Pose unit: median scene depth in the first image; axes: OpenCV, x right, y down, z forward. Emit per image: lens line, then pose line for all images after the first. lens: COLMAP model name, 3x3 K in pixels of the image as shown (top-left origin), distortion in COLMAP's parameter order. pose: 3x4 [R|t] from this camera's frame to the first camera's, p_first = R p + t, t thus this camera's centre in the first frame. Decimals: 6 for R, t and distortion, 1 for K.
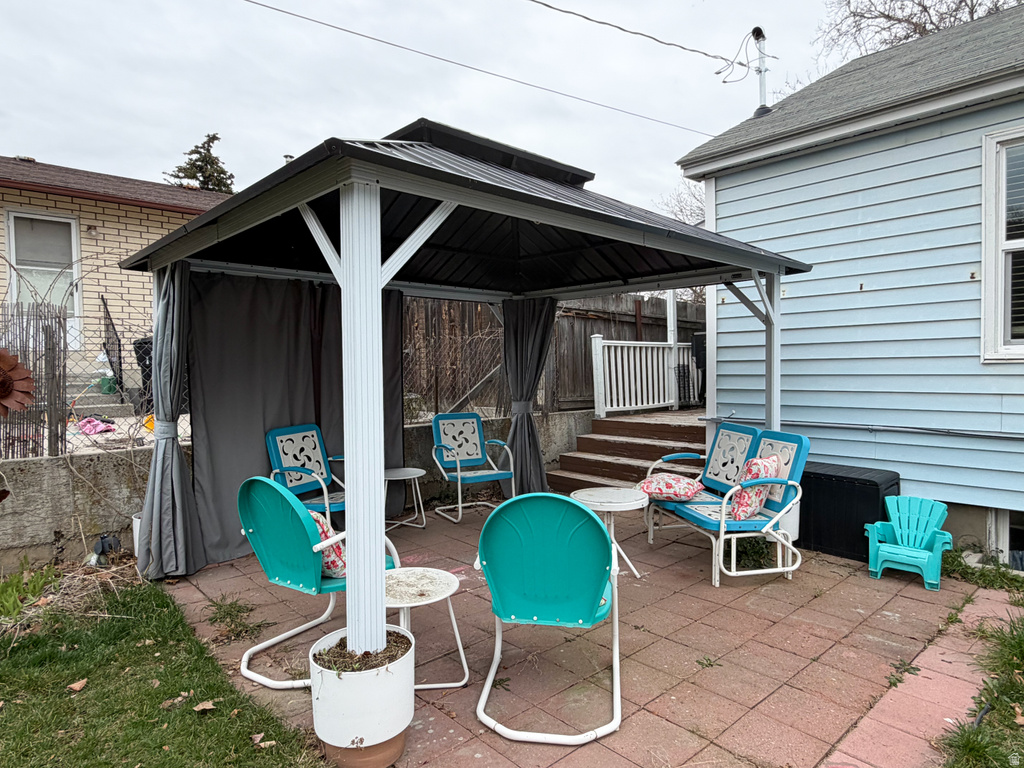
lens RADIAL K [[622.1, 0, 512.0], [0, 622.1, 384.0], [0, 0, 1]] dist [0.002103, 0.000529]
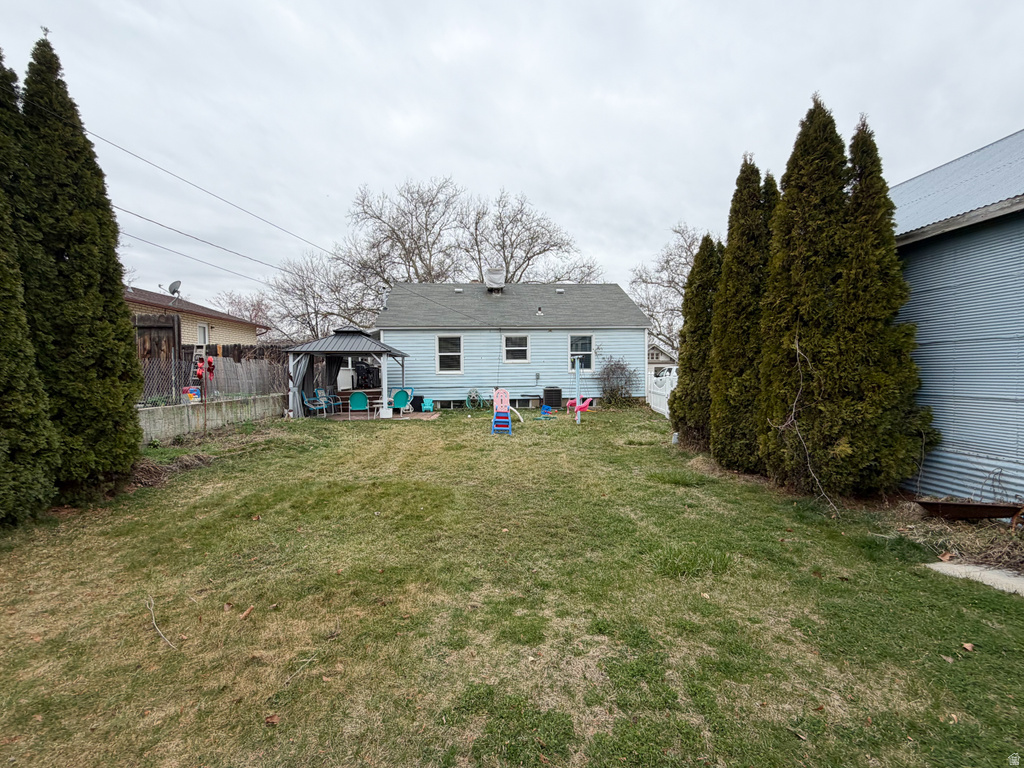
lens RADIAL K [[469.7, 0, 512.0], [0, 469.7, 384.0], [0, 0, 1]] dist [0.000729, 0.000305]
pose [[0.615340, -0.016802, 0.788083, -2.061493], [0.029770, 0.999555, -0.001934, 0.081769], [-0.787700, 0.024651, 0.615566, -2.045931]]
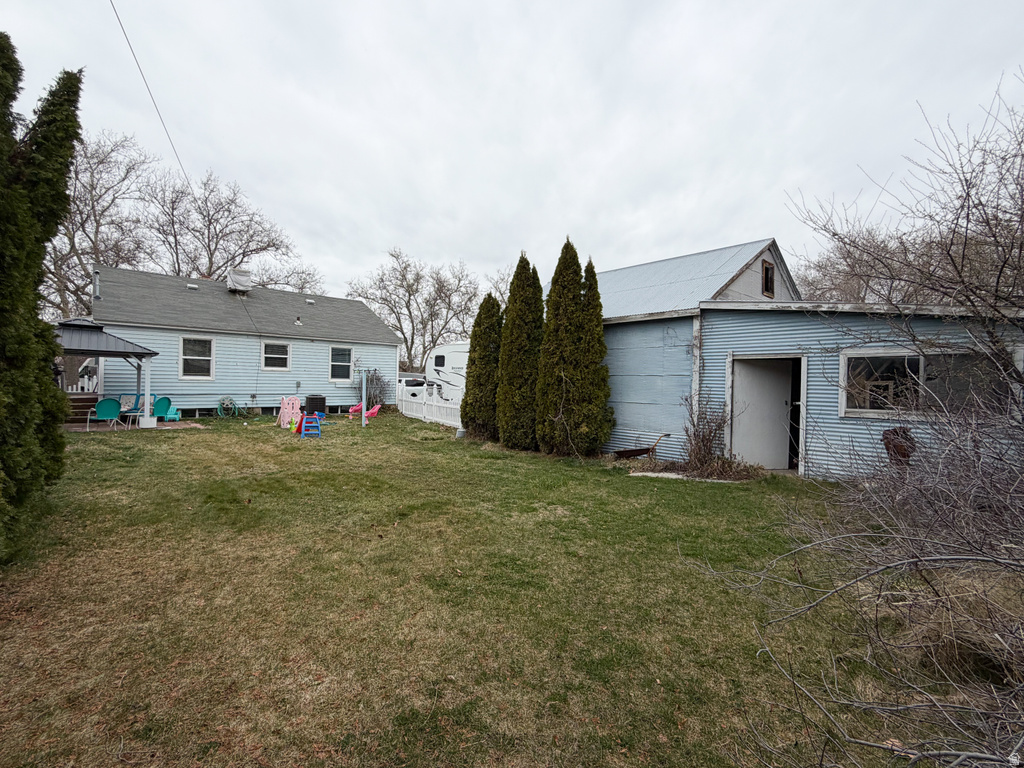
lens RADIAL K [[469.7, 0, 512.0], [0, 469.7, 384.0], [0, 0, 1]] dist [0.000729, 0.000305]
pose [[0.011807, 0.007304, 0.999904, -2.877901], [0.011573, 0.999905, -0.007440, 0.062506], [-0.999863, 0.011660, 0.011721, -1.660260]]
